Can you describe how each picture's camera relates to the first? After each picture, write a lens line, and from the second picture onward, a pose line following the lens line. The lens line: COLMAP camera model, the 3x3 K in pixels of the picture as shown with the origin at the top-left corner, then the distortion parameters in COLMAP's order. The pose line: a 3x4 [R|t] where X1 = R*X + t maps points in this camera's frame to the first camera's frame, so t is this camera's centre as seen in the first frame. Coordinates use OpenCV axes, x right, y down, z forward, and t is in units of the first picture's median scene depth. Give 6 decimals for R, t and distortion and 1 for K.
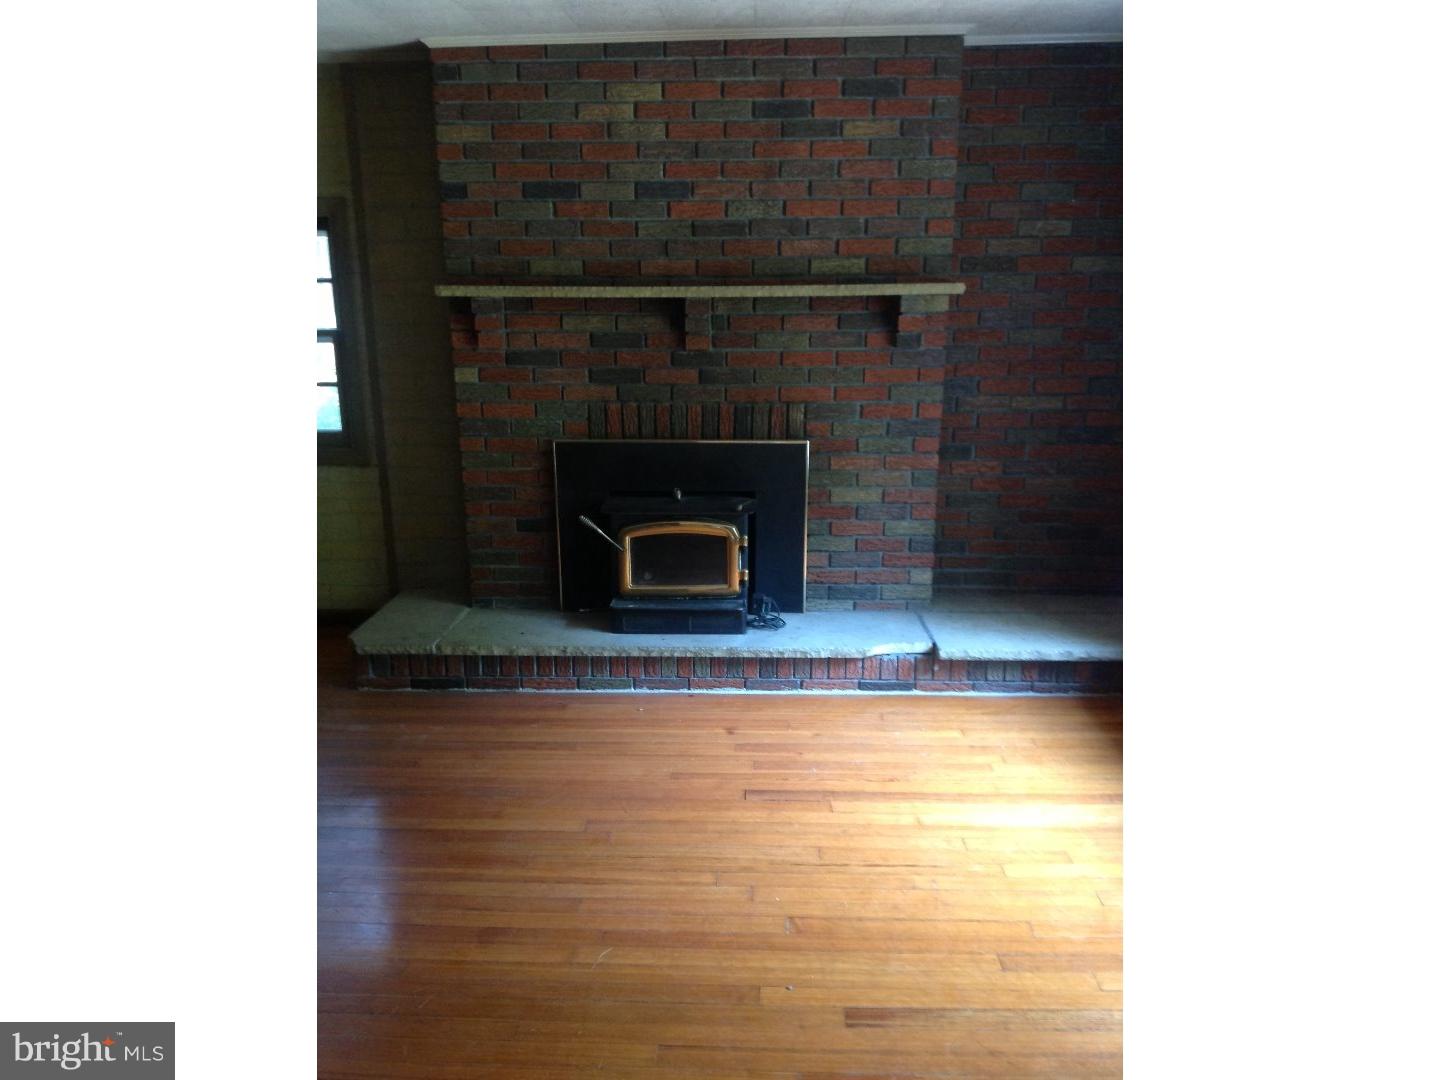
lens RADIAL K [[1011.5, 0, 754.6], [0, 1011.5, 539.9], [0, 0, 1]] dist [0.195178, -0.367427]
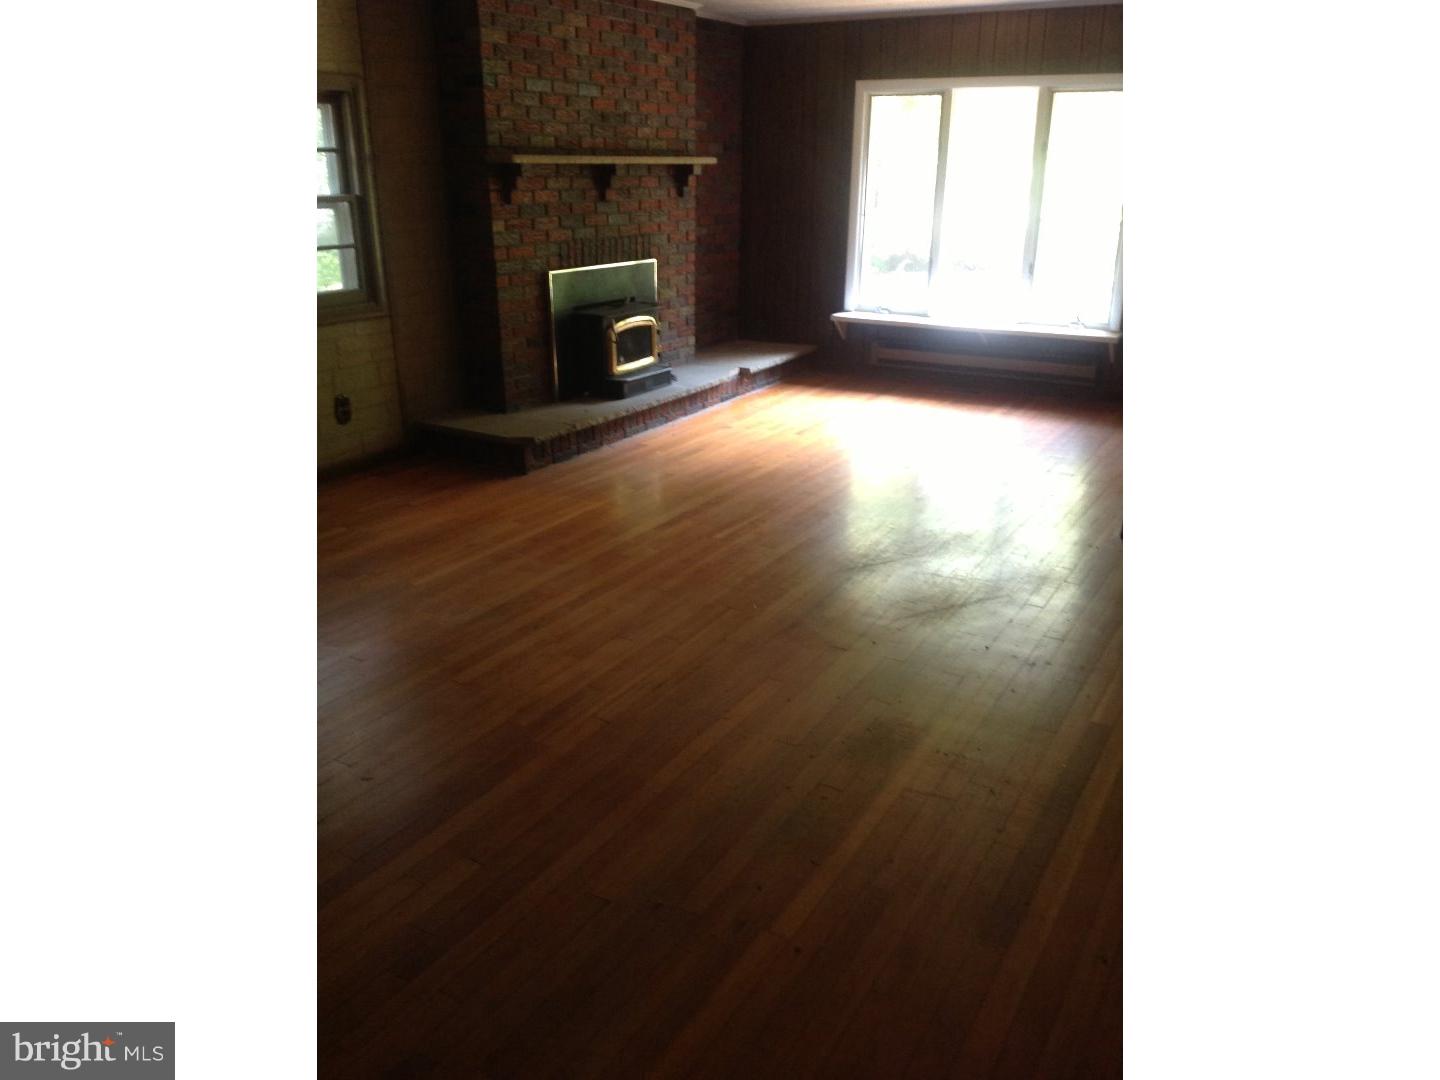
lens RADIAL K [[1011.5, 0, 754.6], [0, 1011.5, 539.9], [0, 0, 1]] dist [0.195178, -0.367427]
pose [[0.453746, -0.300032, 0.839104, -1.382586], [0.211369, 0.950982, 0.225737, -0.009761], [-0.865701, 0.074933, 0.494922, 0.105115]]
